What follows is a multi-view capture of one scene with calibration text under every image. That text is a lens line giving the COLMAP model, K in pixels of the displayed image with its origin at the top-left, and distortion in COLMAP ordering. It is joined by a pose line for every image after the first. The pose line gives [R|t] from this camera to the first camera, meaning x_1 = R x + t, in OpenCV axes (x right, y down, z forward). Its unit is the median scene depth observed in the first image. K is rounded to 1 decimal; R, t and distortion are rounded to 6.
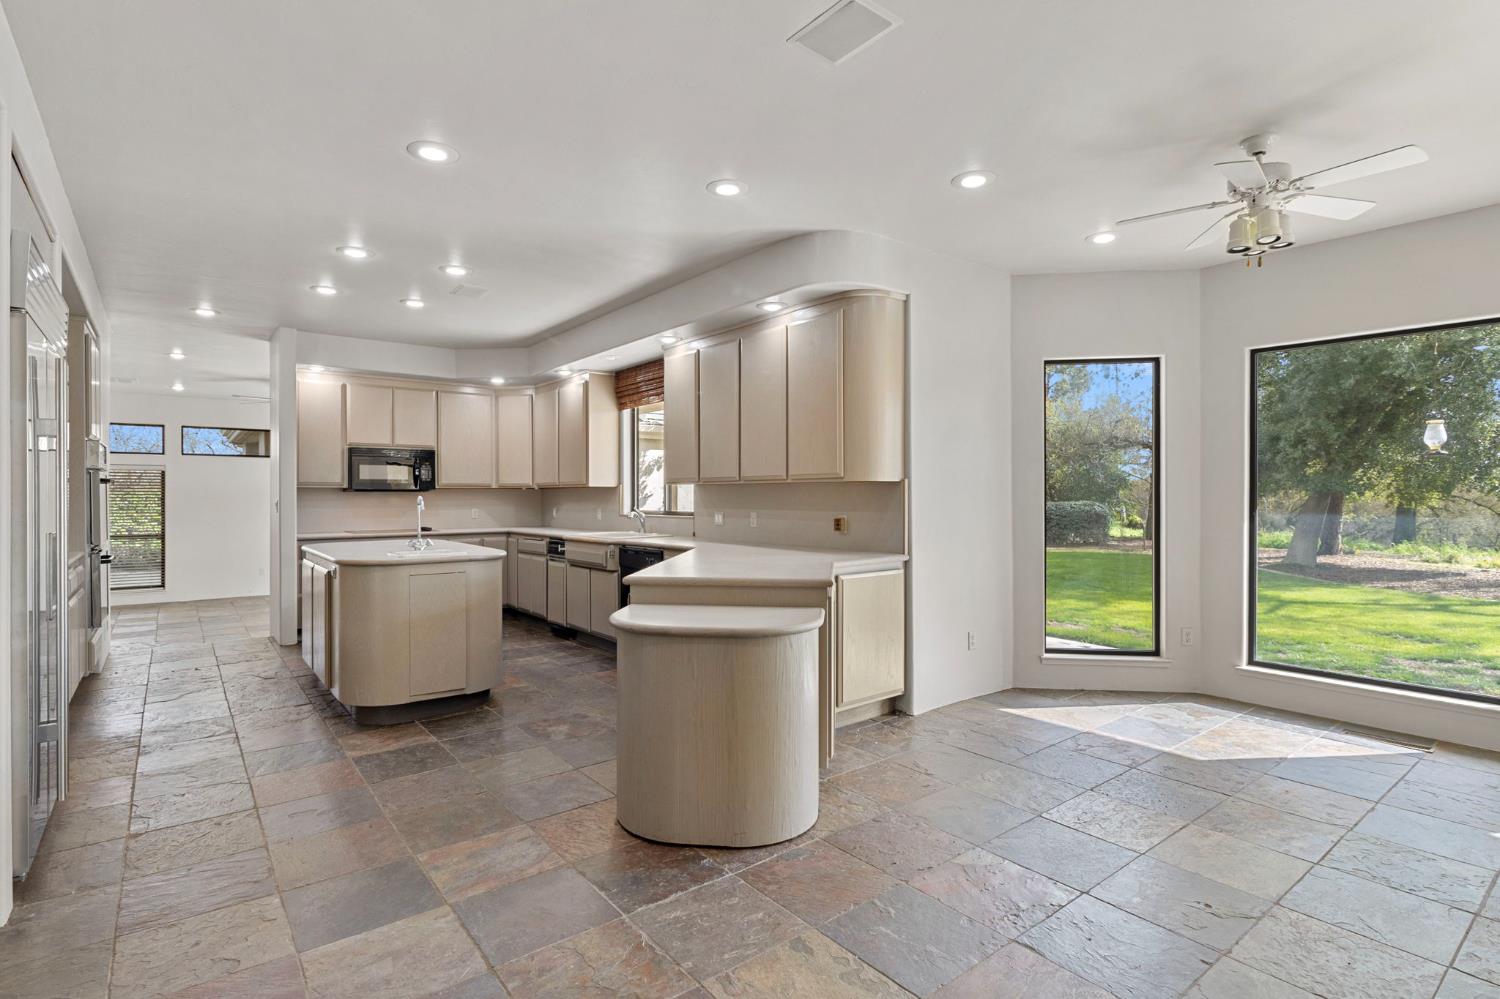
lens RADIAL K [[725.8, 0, 733.6], [0, 725.8, 495.6], [0, 0, 1]] dist [0.002320, -0.000514]
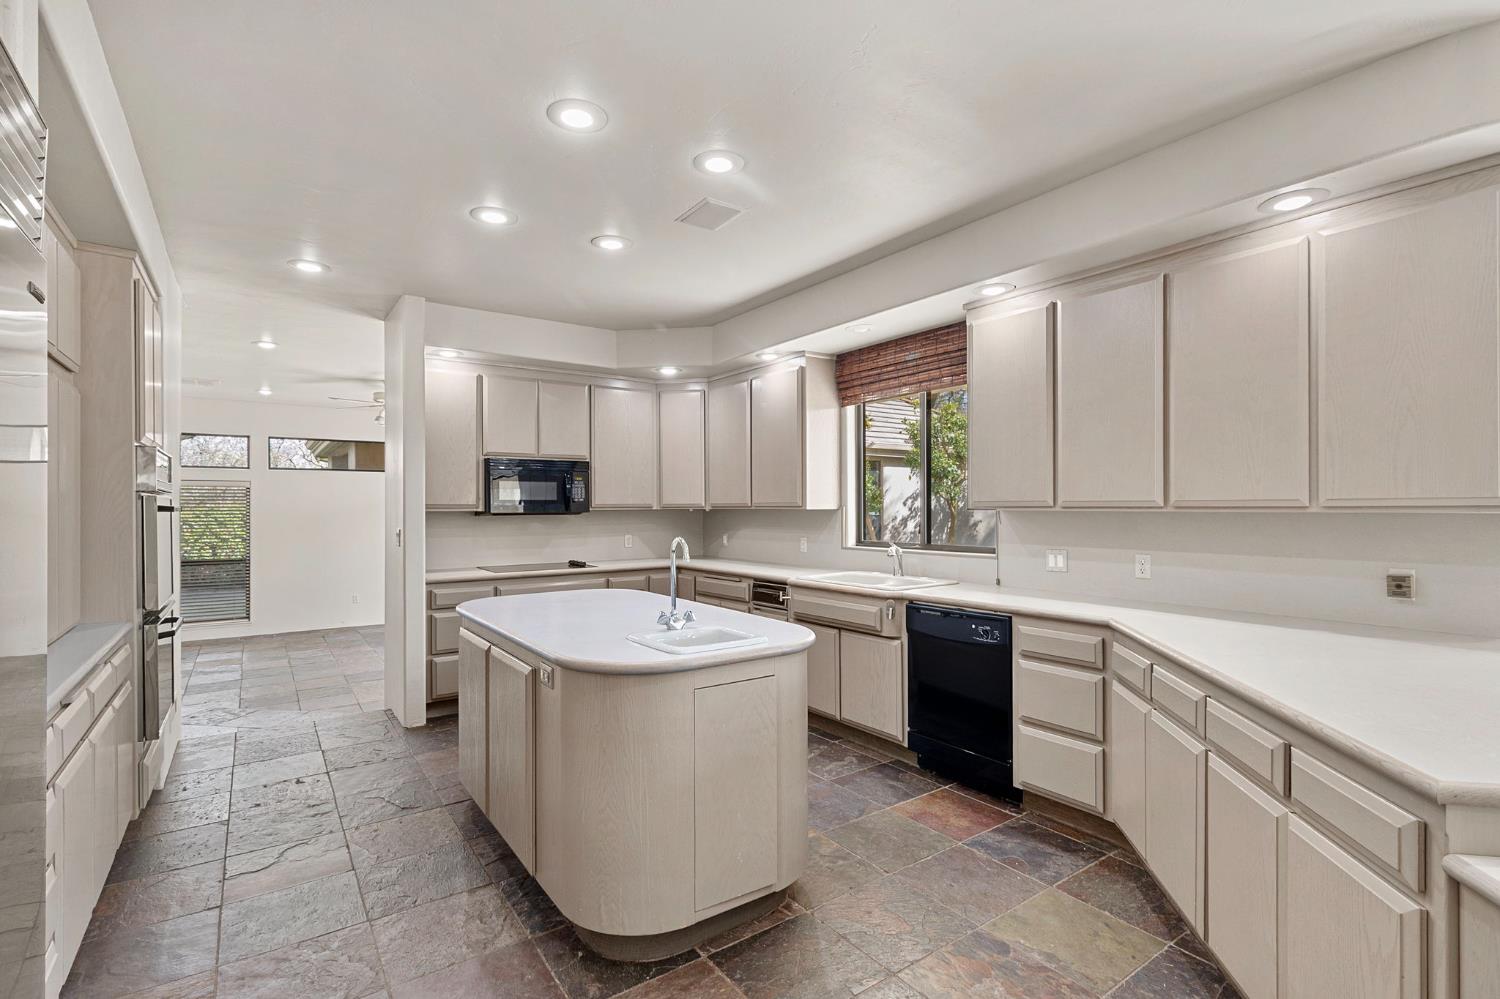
lens RADIAL K [[725.8, 0, 765.4], [0, 725.8, 505.1], [0, 0, 1]] dist [0.002320, -0.000514]
pose [[0.998970, -0.001671, -0.045336, -0.203087], [0.001495, 0.999991, -0.003916, -0.013889], [0.045342, 0.003844, 0.998964, 0.253893]]
